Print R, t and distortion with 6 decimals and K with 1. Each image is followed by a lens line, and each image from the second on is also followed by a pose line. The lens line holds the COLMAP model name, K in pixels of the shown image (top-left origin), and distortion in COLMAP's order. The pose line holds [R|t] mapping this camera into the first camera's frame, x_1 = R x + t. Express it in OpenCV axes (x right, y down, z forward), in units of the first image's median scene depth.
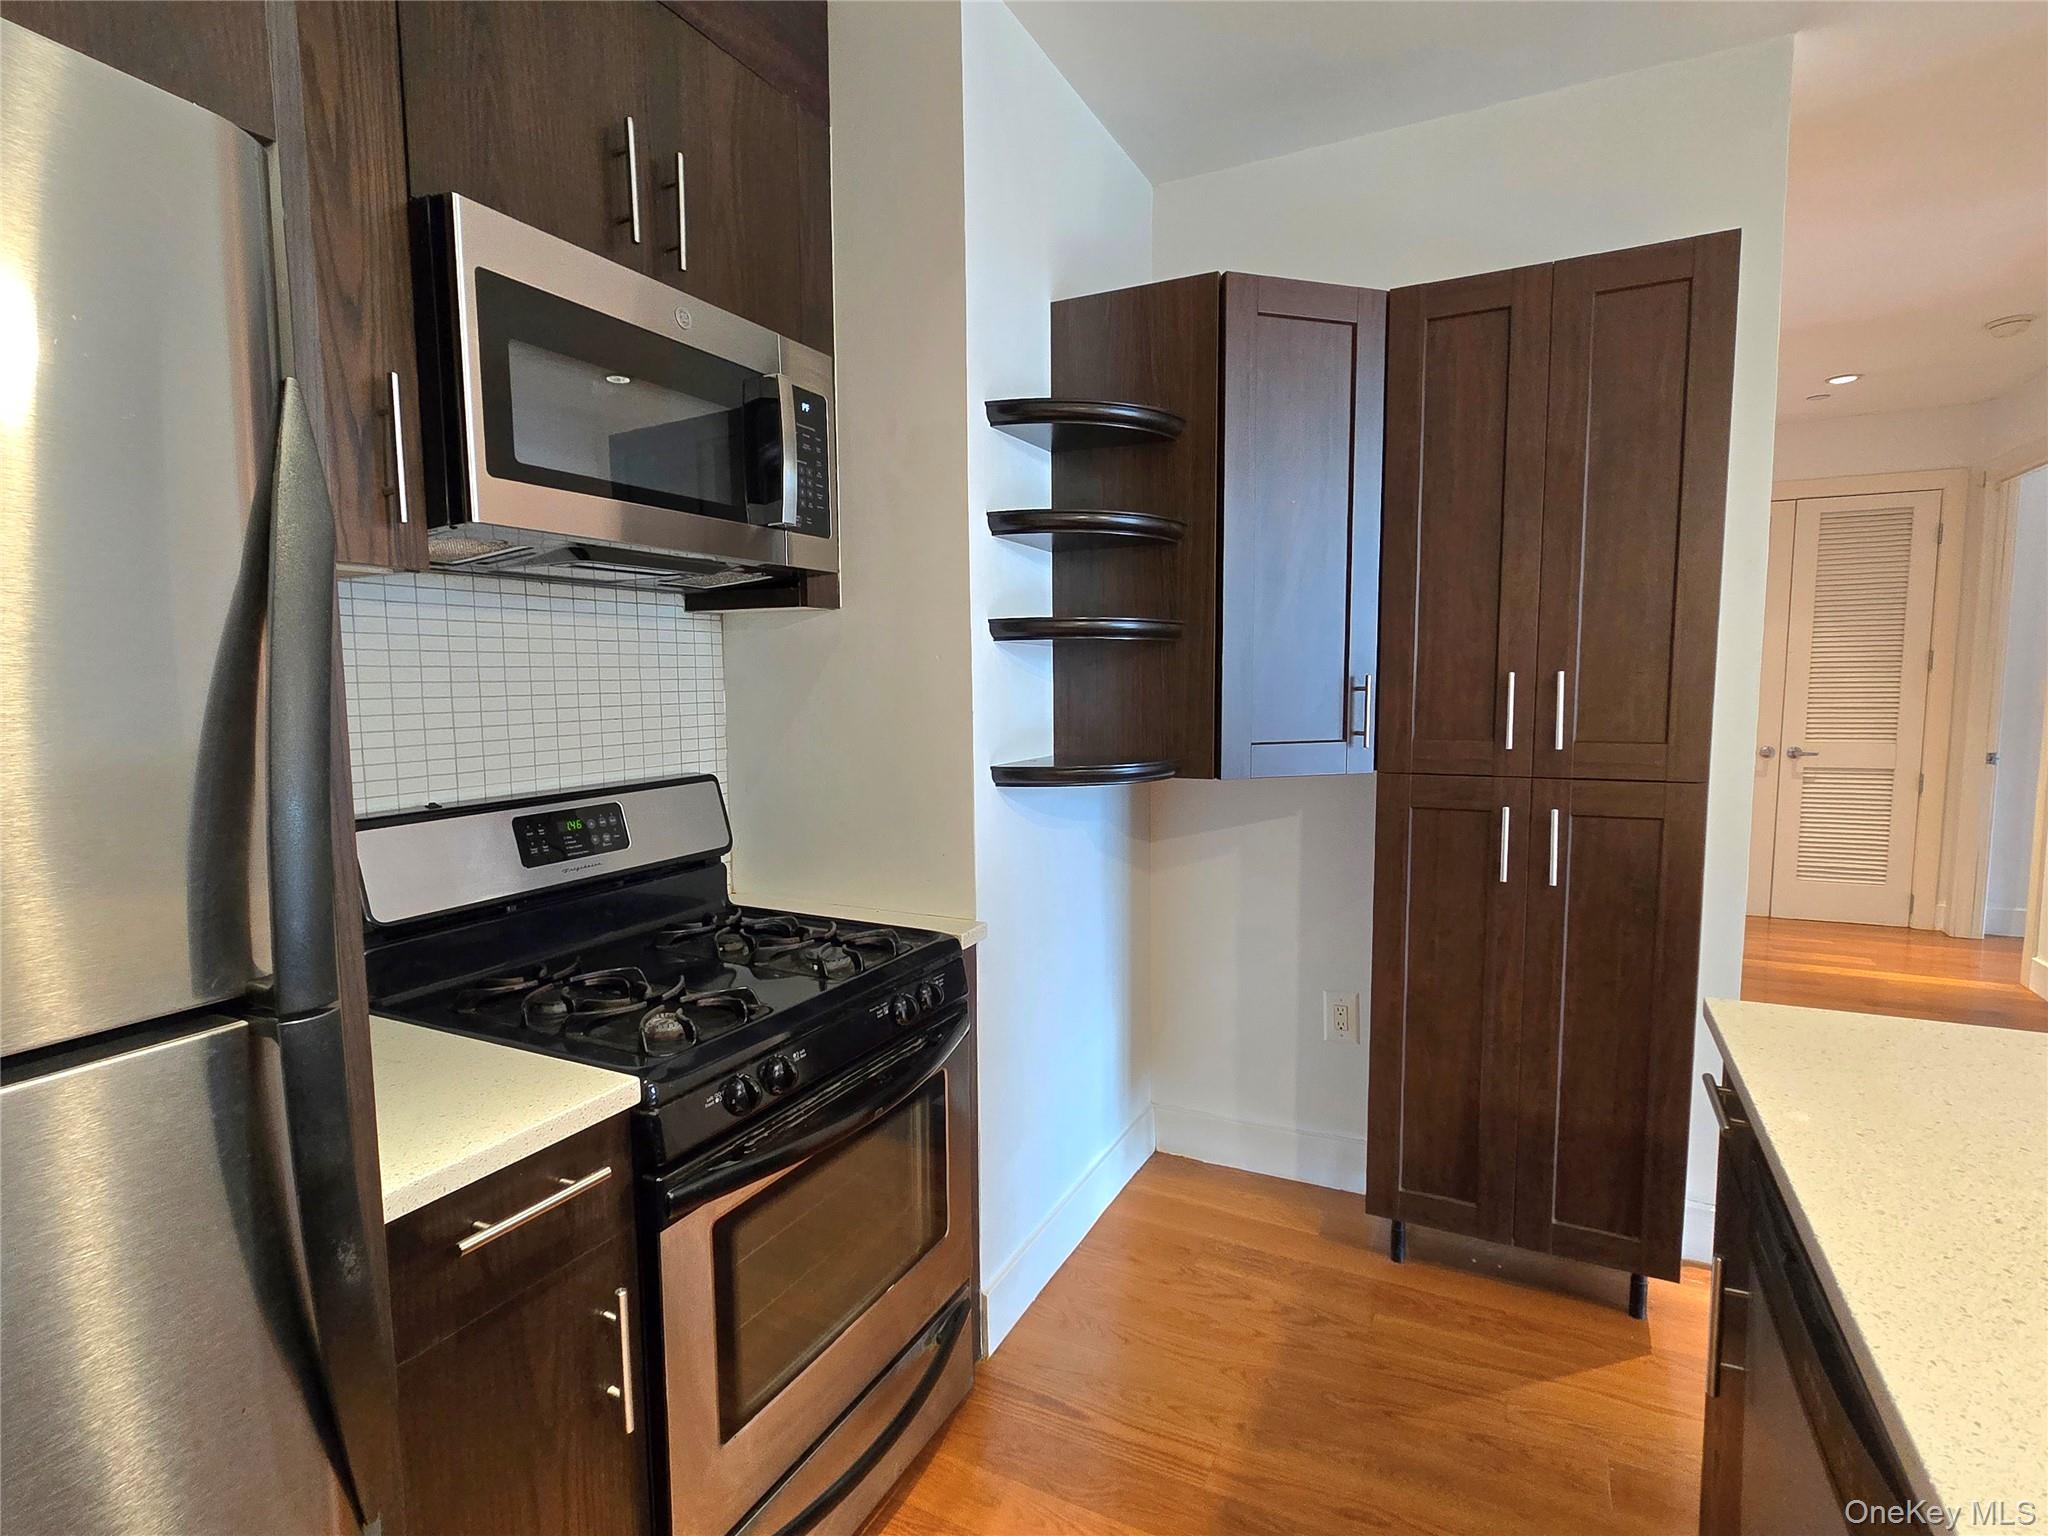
lens RADIAL K [[988.5, 0, 1024.0], [0, 988.5, 768.0], [0, 0, 1]] dist [0.002921, 0.000458]
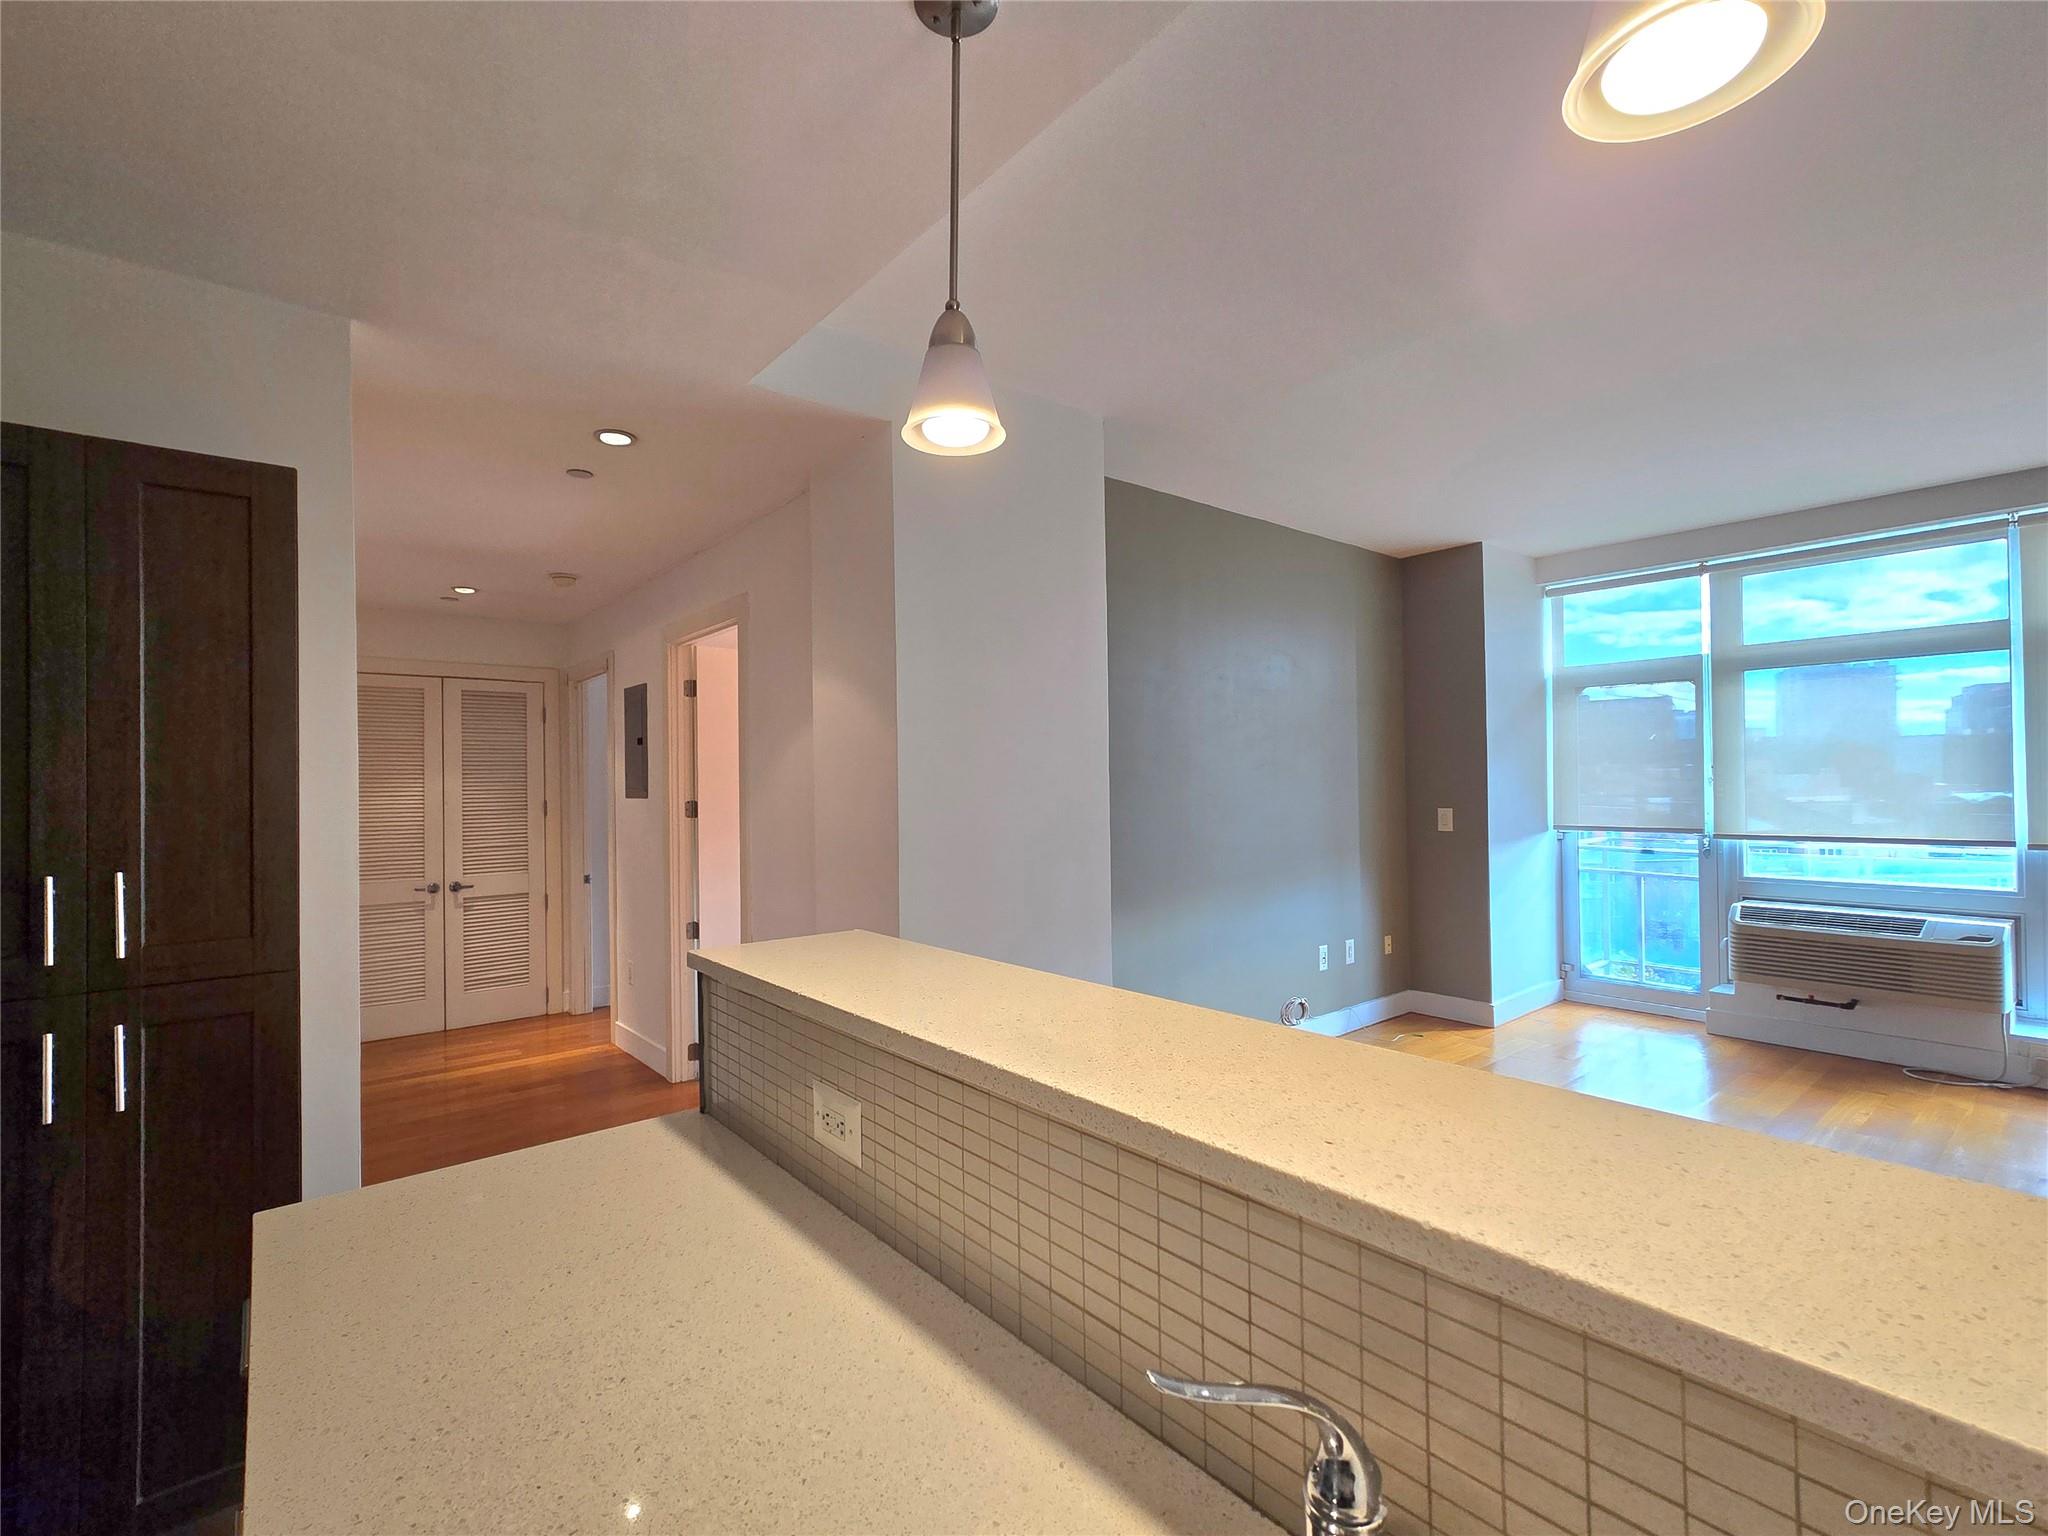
lens RADIAL K [[900.0, 0, 1022.3], [0, 900.0, 778.3], [0, 0, 1]] dist [-0.008957, 0.000137]
pose [[0.374479, 0.012987, 0.927144, 0.088933], [0.091843, 0.994465, -0.051026, -0.062913], [-0.922676, 0.104260, 0.371214, -0.077004]]
